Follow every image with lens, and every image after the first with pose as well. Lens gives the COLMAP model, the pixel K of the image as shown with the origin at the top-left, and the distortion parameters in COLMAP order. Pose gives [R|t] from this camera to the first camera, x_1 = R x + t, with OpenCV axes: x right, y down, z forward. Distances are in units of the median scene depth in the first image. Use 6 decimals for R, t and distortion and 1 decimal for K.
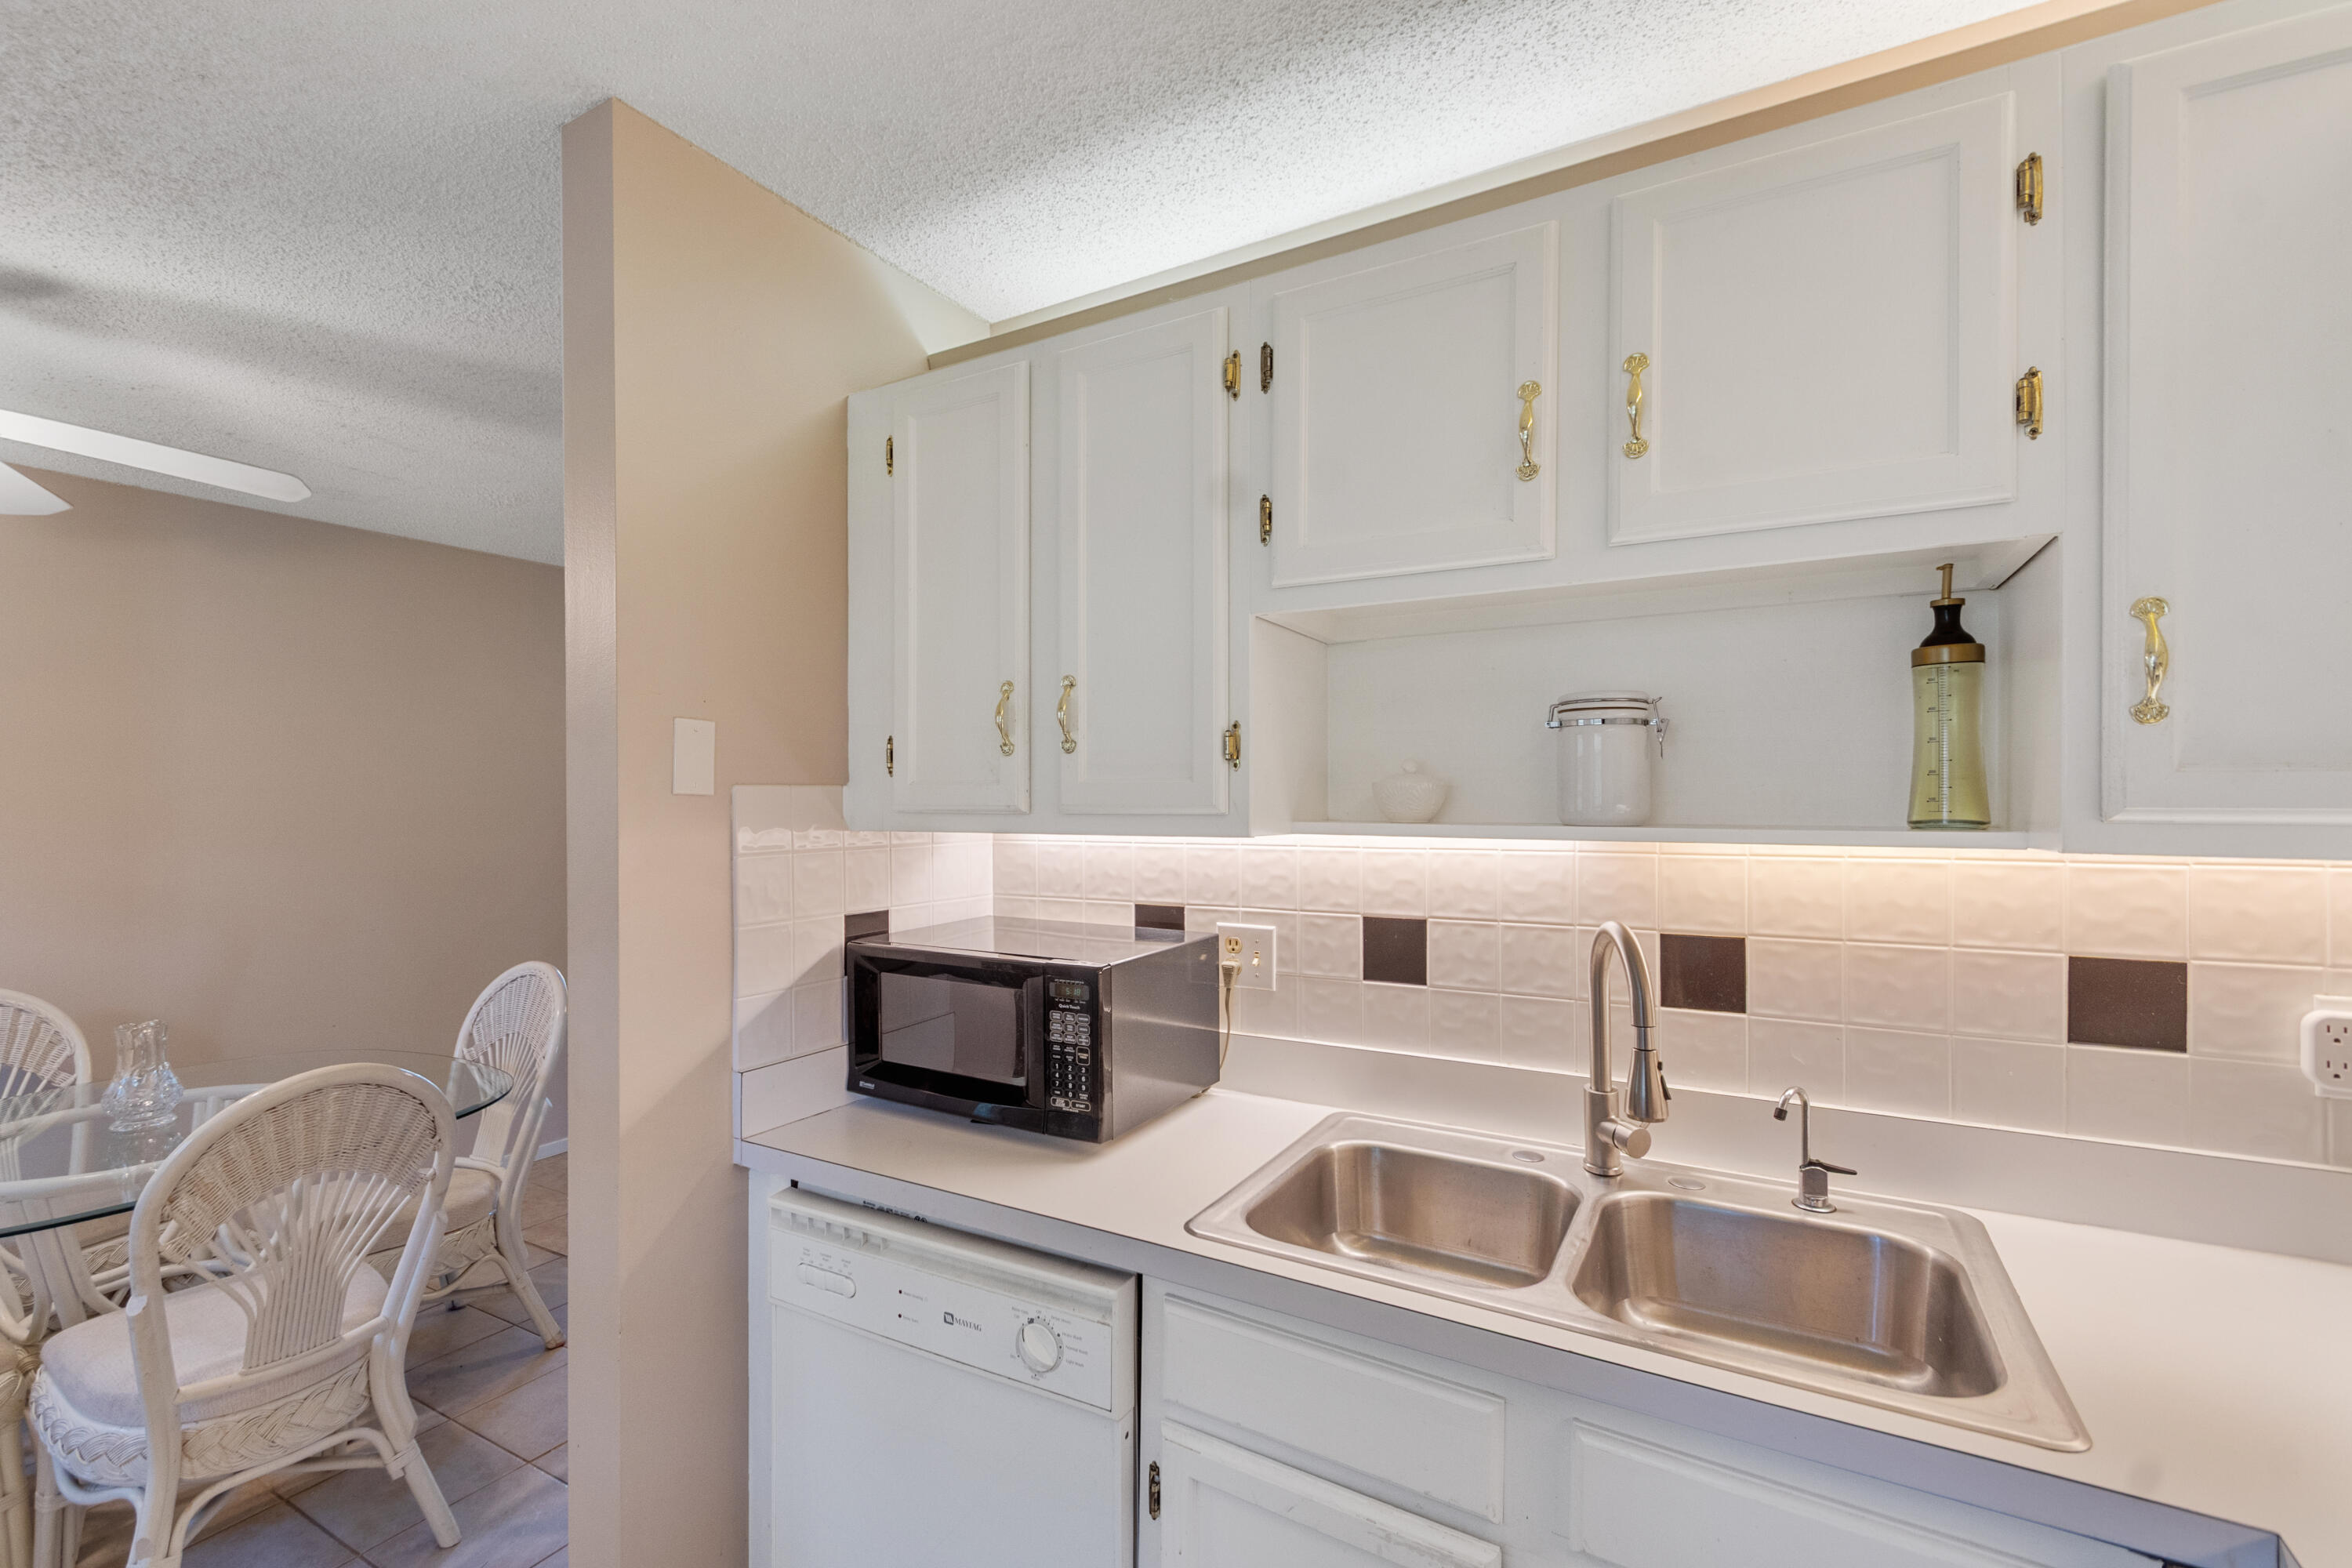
lens RADIAL K [[1053.2, 0, 1160.7], [0, 1053.2, 799.2], [0, 0, 1]] dist [0.003037, 0.000442]
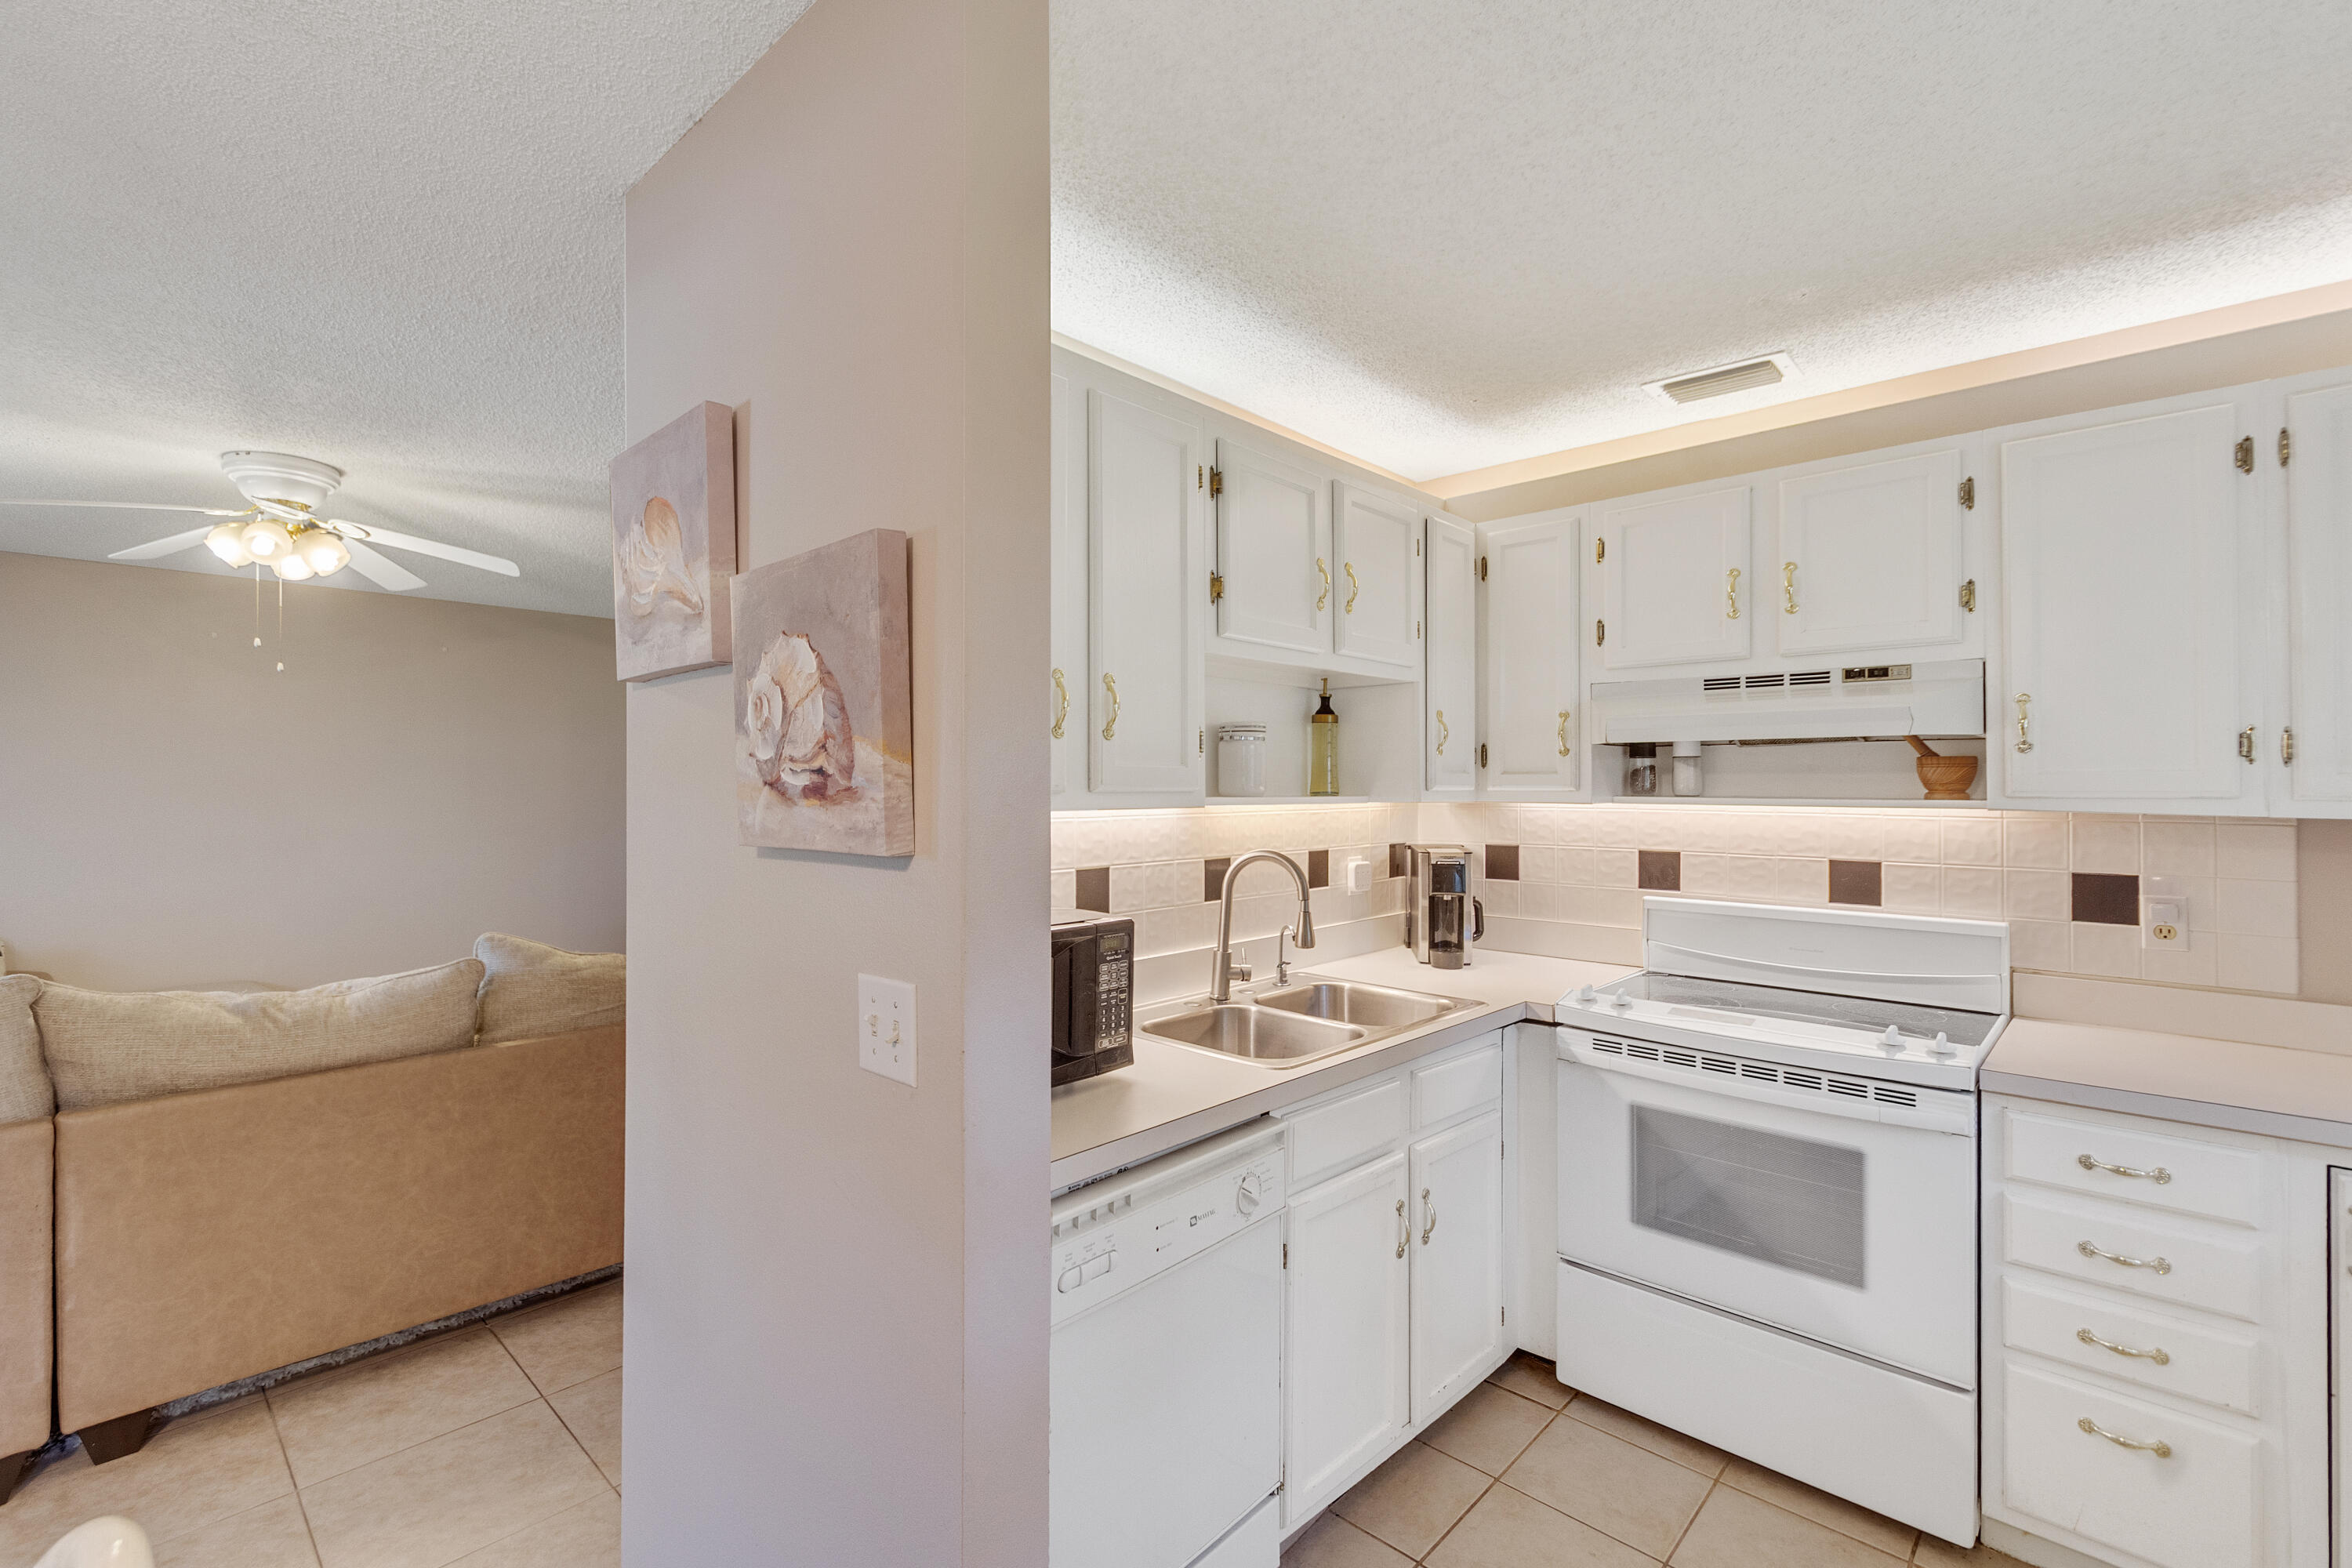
lens RADIAL K [[1049.9, 0, 1113.6], [0, 1049.9, 780.1], [0, 0, 1]] dist [0.003174, 0.000126]
pose [[0.235403, 0.007961, 0.971865, -1.284563], [-0.000154, 0.999967, -0.008154, 0.010479], [-0.971898, 0.001769, 0.235396, 0.763665]]
